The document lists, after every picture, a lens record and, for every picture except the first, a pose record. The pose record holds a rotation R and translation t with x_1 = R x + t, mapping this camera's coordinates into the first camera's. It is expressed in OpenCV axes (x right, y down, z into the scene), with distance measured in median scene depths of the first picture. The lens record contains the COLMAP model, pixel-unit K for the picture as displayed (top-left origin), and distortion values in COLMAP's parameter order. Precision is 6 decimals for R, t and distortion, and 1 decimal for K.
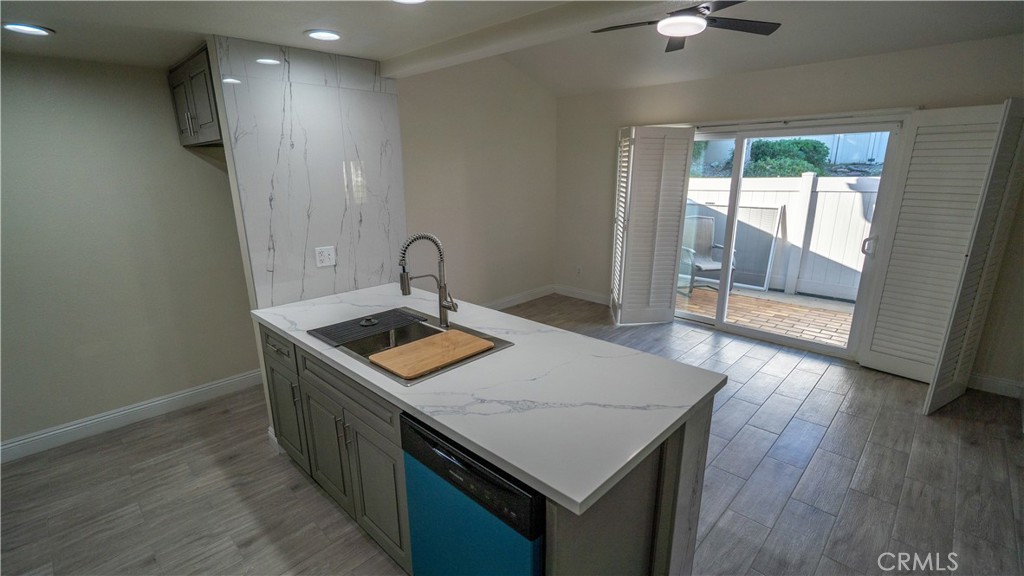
lens RADIAL K [[464.6, 0, 502.5], [0, 464.6, 293.6], [0, 0, 1]] dist [-0.000252, 0.000528]
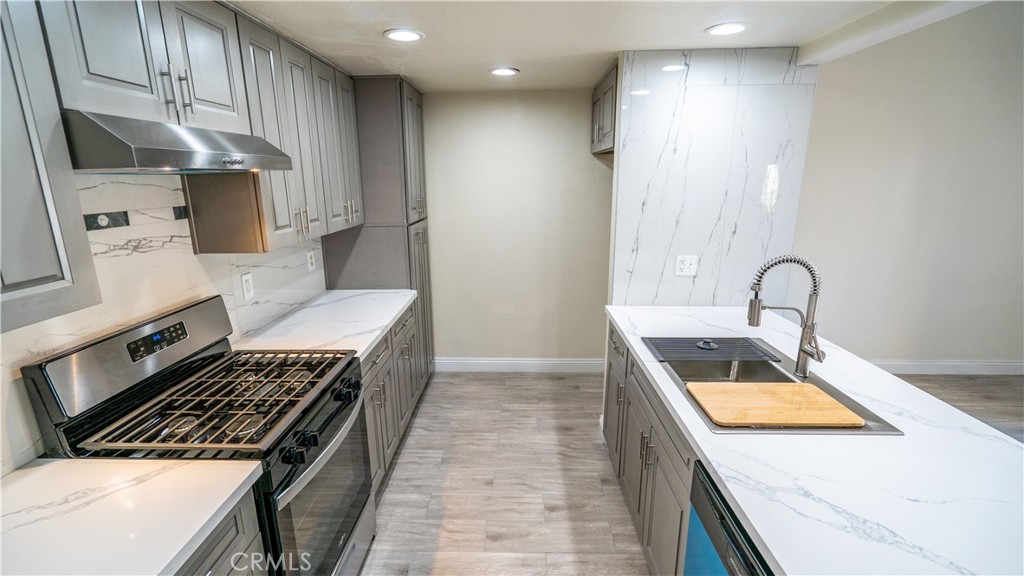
lens RADIAL K [[464.6, 0, 502.5], [0, 464.6, 293.6], [0, 0, 1]] dist [-0.000252, 0.000528]
pose [[0.679897, 0.186392, -0.709223, 0.060430], [-0.191878, 0.978680, 0.073265, -0.025431], [0.707759, 0.086272, 0.701166, 0.082263]]
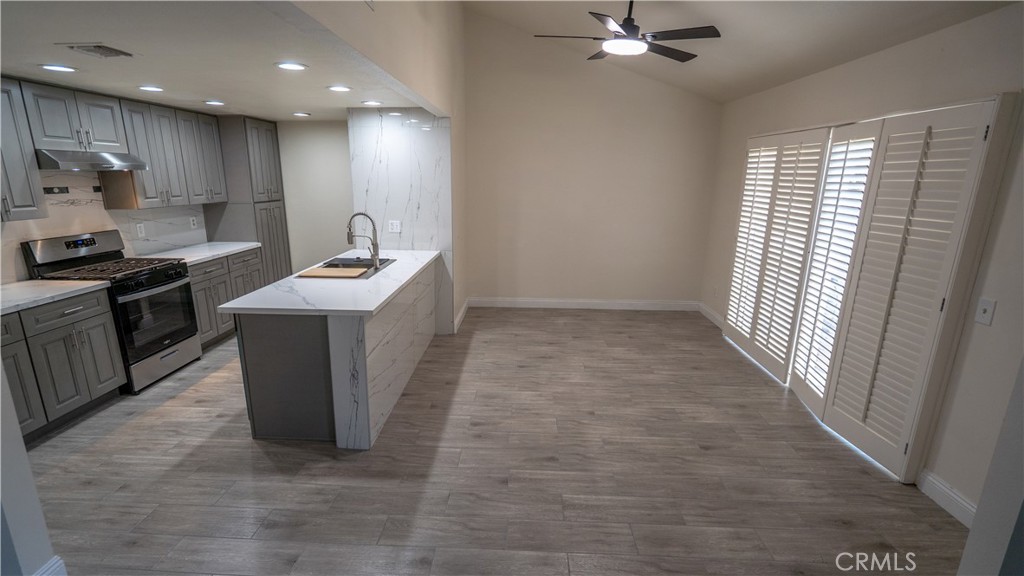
lens RADIAL K [[464.6, 0, 502.5], [0, 464.6, 293.6], [0, 0, 1]] dist [-0.000252, 0.000528]
pose [[0.668542, 0.202216, -0.715654, 1.368656], [-0.210105, 0.974476, 0.079075, -0.070034], [0.713378, 0.097497, 0.693964, 0.154180]]
